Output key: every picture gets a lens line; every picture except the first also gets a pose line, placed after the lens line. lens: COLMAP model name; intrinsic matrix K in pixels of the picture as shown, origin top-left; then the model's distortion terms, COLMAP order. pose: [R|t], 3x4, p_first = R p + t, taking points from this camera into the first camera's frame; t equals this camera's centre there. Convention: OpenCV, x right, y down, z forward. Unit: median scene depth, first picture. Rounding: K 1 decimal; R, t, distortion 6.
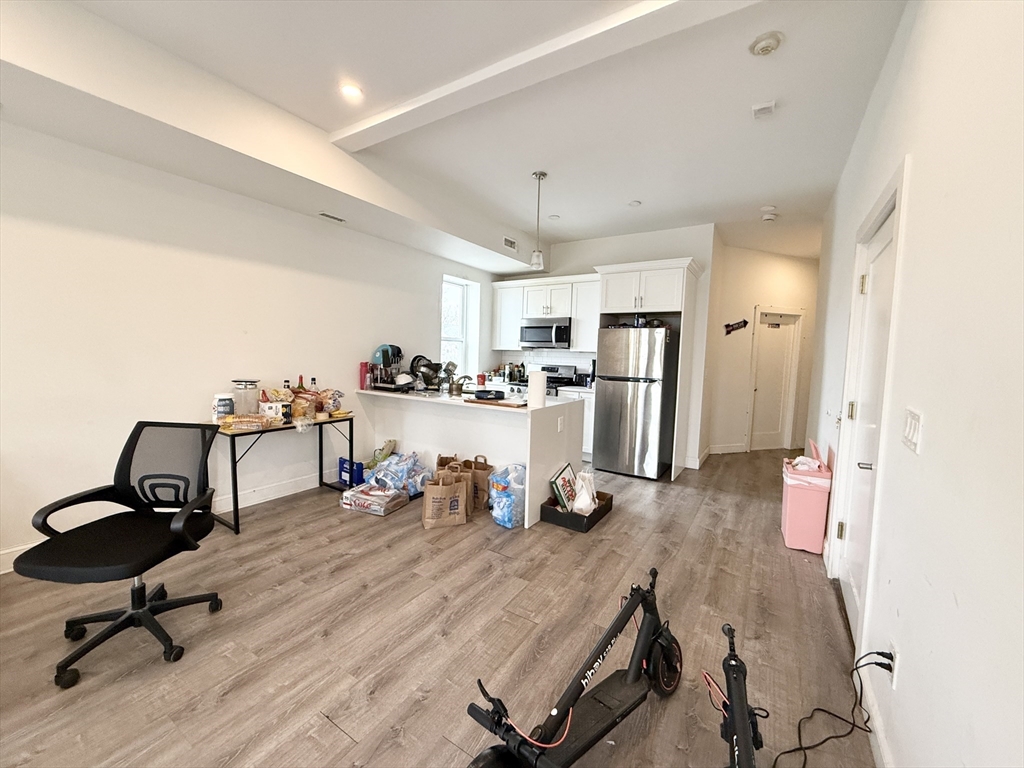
lens RADIAL K [[410.1, 0, 508.0], [0, 410.1, 386.6], [0, 0, 1]] dist [0.000905, -0.000436]
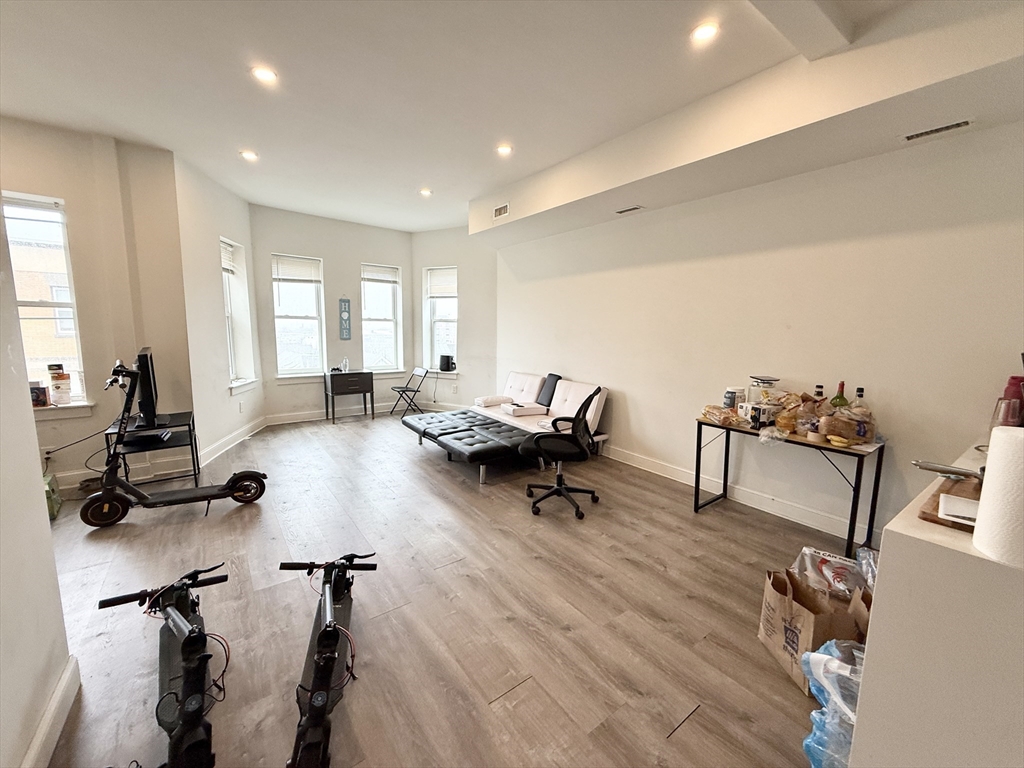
lens RADIAL K [[410.1, 0, 509.9], [0, 410.1, 383.2], [0, 0, 1]] dist [0.000905, -0.000436]
pose [[-0.361255, 0.093871, -0.927730, 0.553786], [-0.106033, 0.984331, 0.140887, -0.089675], [0.926419, 0.149266, -0.345641, 0.948179]]
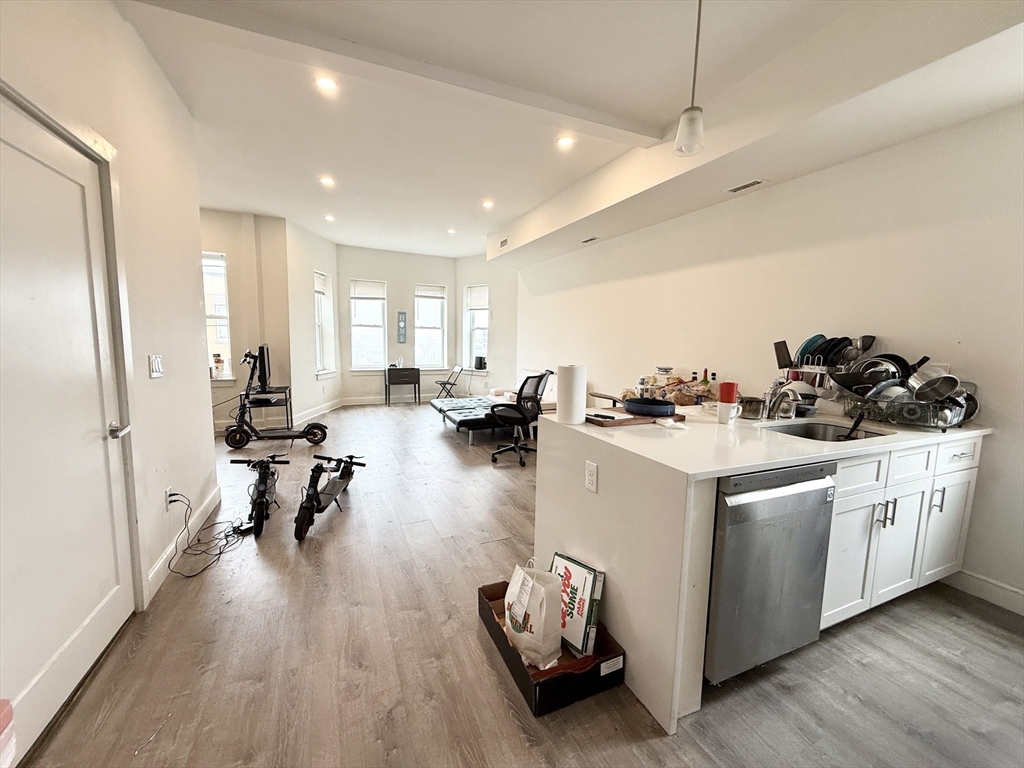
lens RADIAL K [[410.1, 0, 507.6], [0, 410.1, 383.3], [0, 0, 1]] dist [0.000905, -0.000436]
pose [[-0.553317, 0.056217, -0.831072, 0.797840], [-0.104890, 0.985076, 0.136468, -0.106257], [0.826341, 0.162681, -0.539162, 1.555306]]
